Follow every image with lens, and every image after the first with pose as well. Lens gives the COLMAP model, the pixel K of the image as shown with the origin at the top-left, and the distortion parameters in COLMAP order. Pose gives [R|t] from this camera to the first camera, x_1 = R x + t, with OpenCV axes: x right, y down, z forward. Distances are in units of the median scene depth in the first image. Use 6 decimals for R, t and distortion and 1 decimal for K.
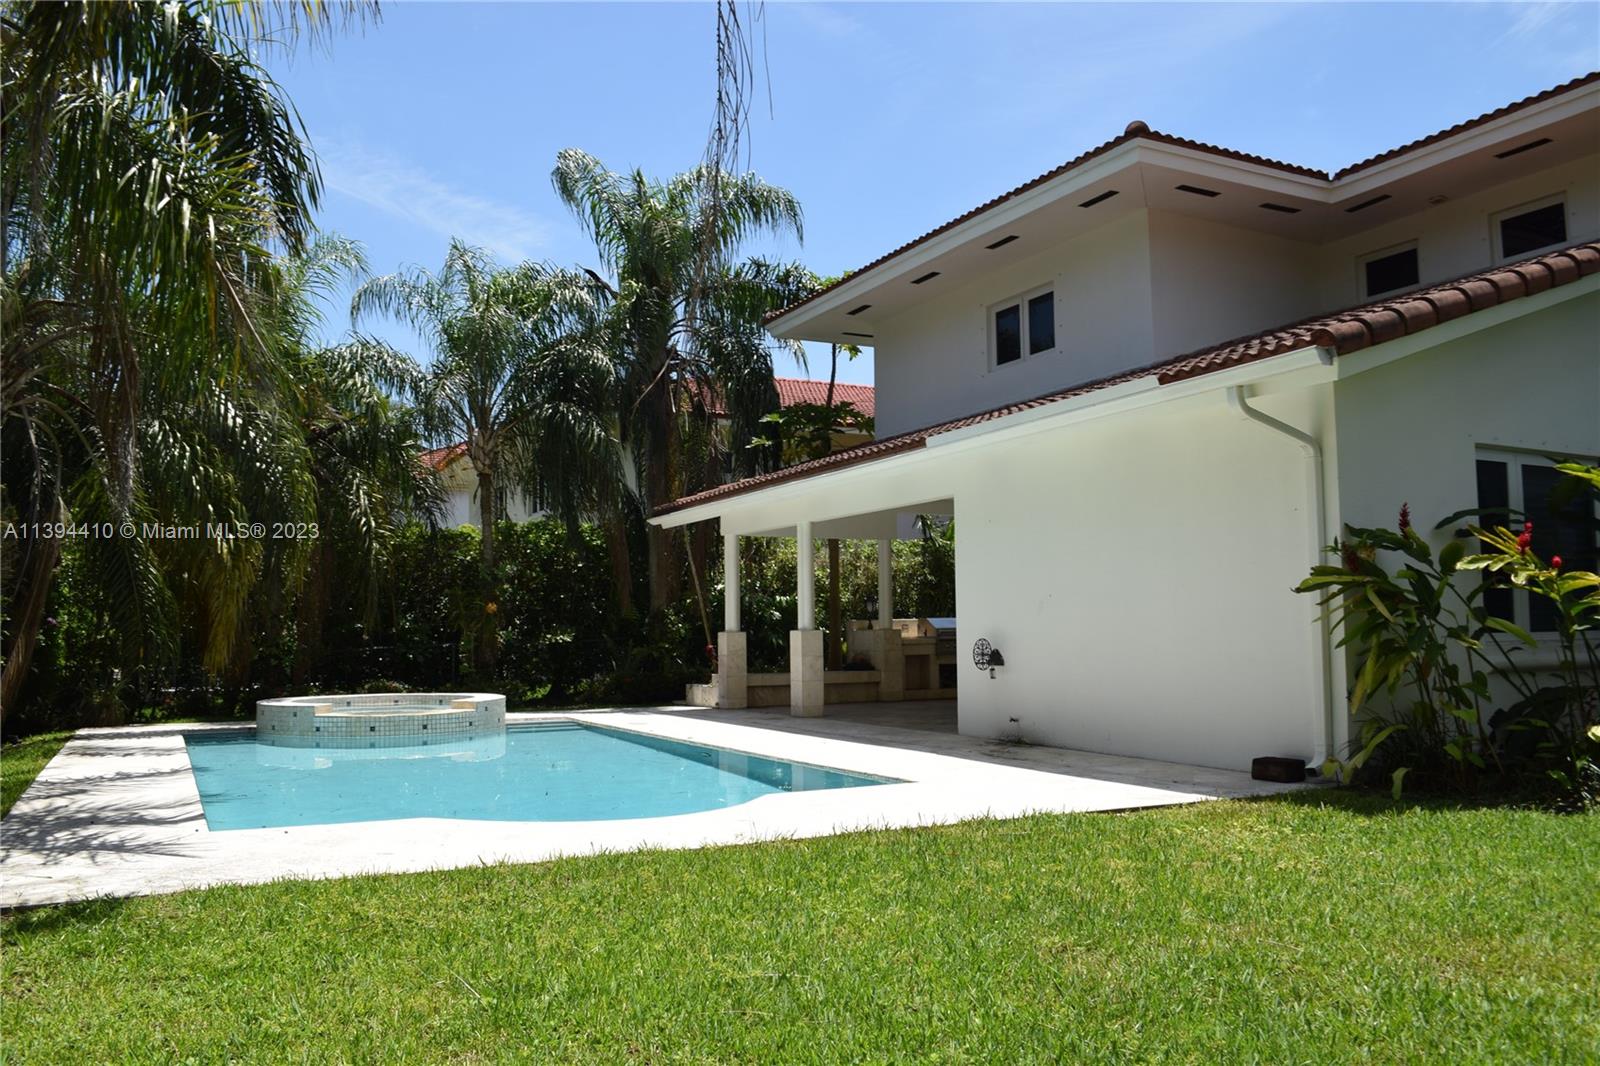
lens RADIAL K [[1267.6, 0, 817.8], [0, 1267.6, 532.3], [0, 0, 1]] dist [-0.080197, 0.006641]
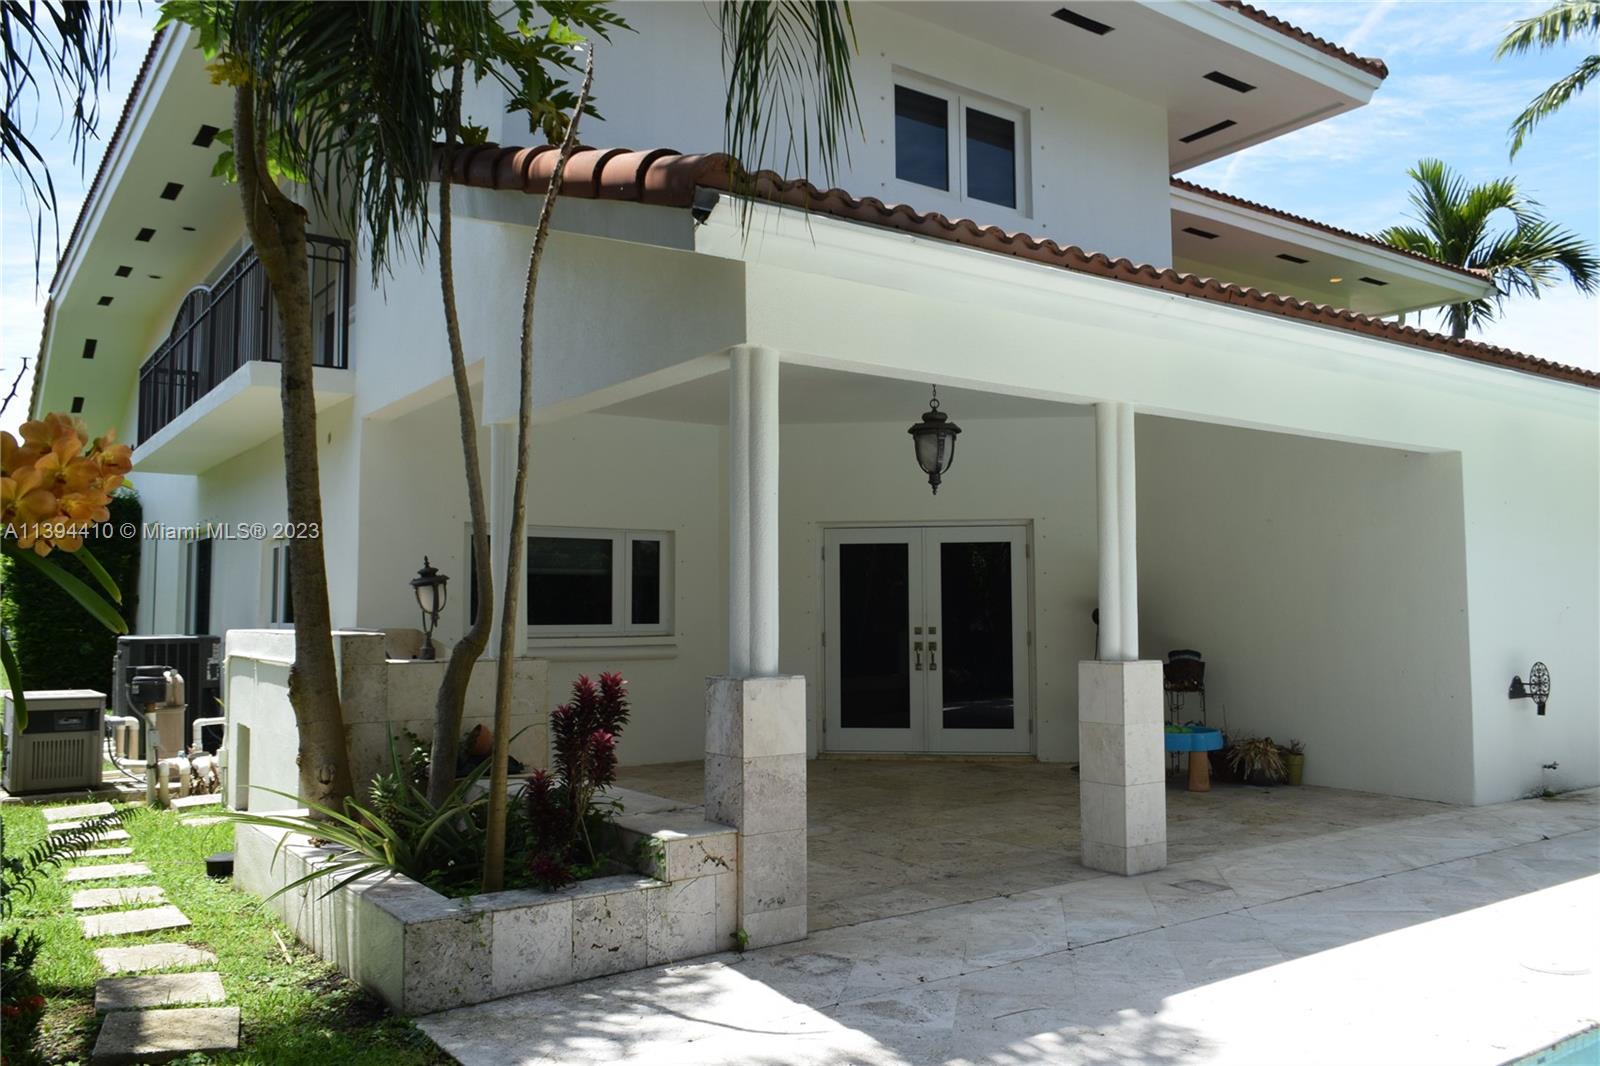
lens RADIAL K [[1250.6, 0, 814.7], [0, 1250.6, 530.5], [0, 0, 1]] dist [-0.012993, 0.005775]
pose [[-0.137984, 0.077193, 0.987422, -0.462379], [-0.074630, 0.993314, -0.088082, 0.088208], [-0.987619, -0.085845, -0.131301, 1.319018]]
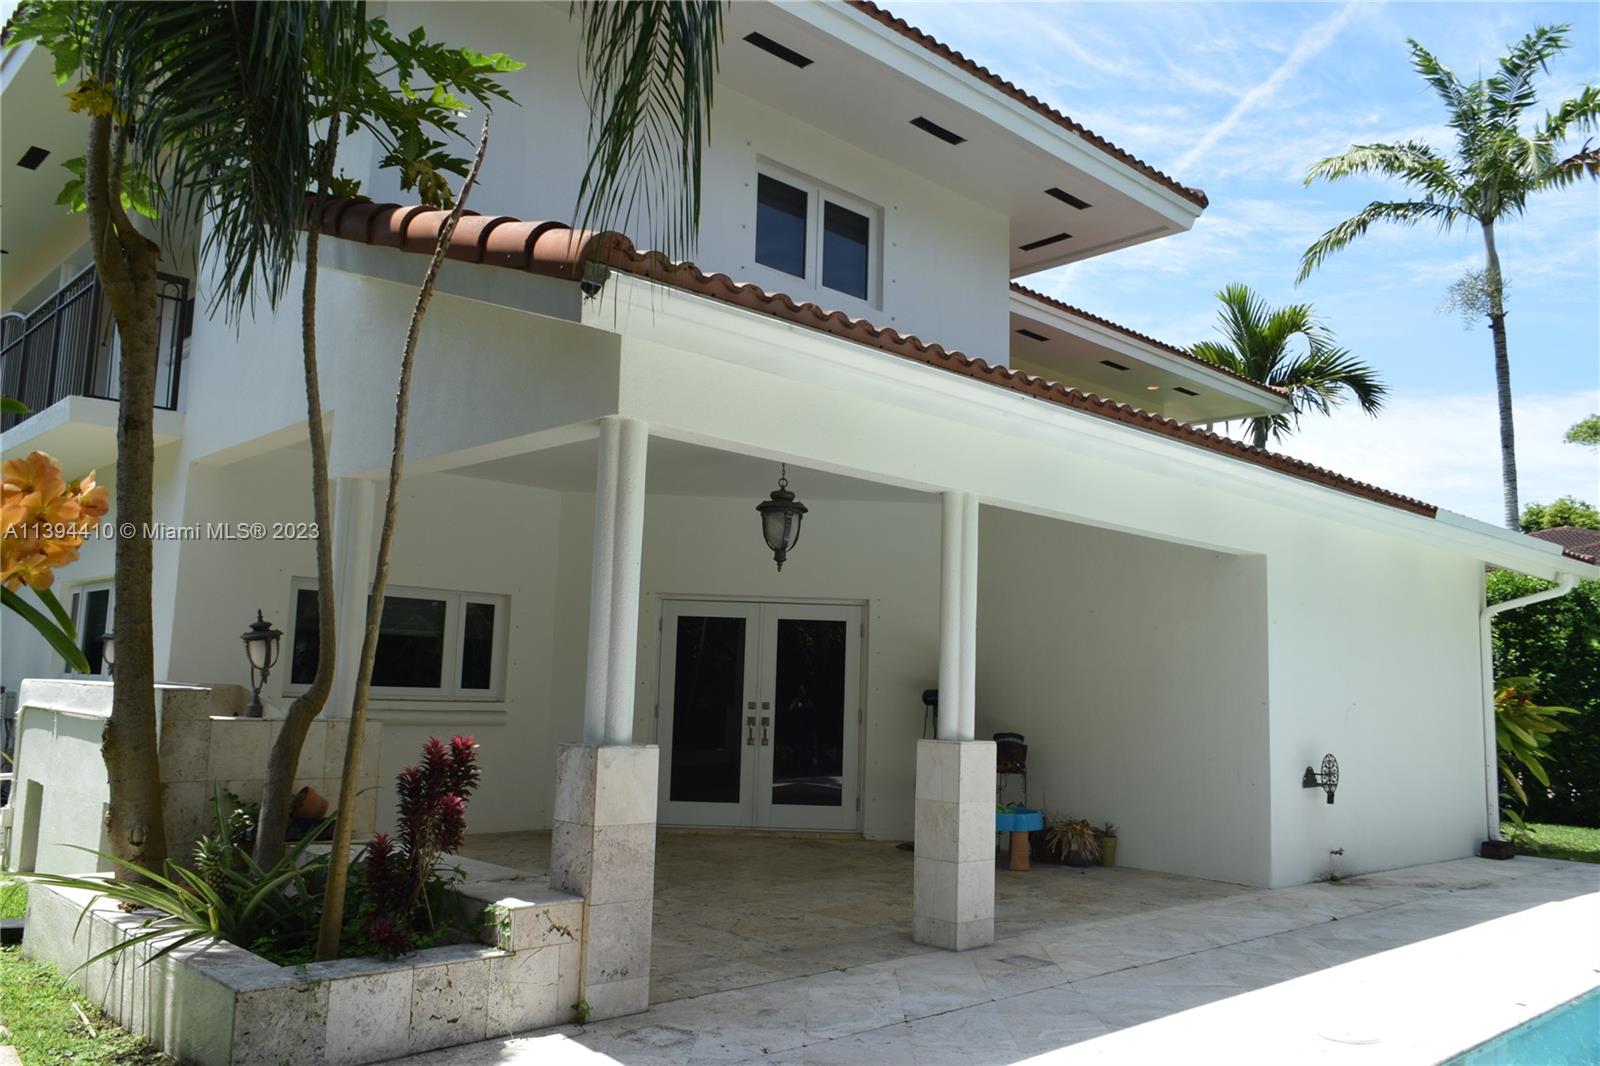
lens RADIAL K [[1250.6, 0, 814.7], [0, 1250.6, 530.5], [0, 0, 1]] dist [-0.012993, 0.005775]
pose [[-0.279421, 0.124615, 0.952048, -0.469194], [-0.105936, 0.981488, -0.159560, 0.090180], [-0.954307, -0.145440, -0.261047, 1.331563]]
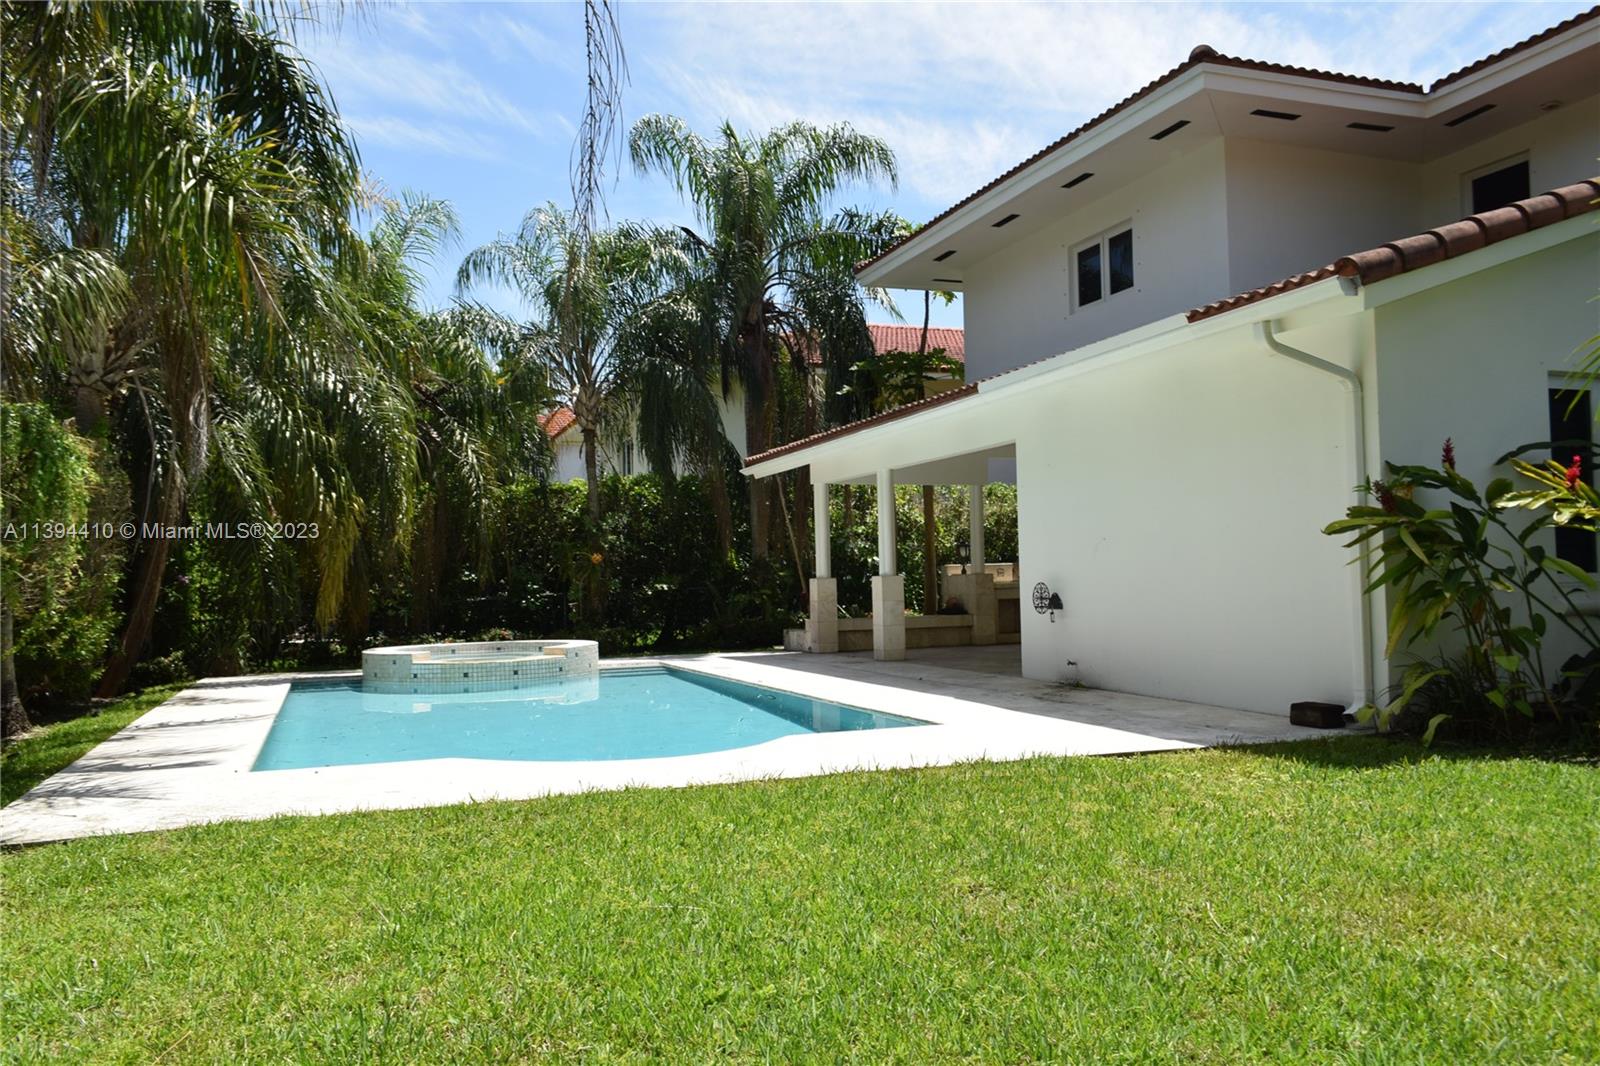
lens RADIAL K [[1250.6, 0, 814.7], [0, 1250.6, 530.5], [0, 0, 1]] dist [-0.012993, 0.005775]
pose [[0.992200, -0.016142, -0.123607, 0.065441], [0.021235, 0.998974, 0.039995, -0.000620], [0.122834, -0.042308, 0.991525, -0.003421]]
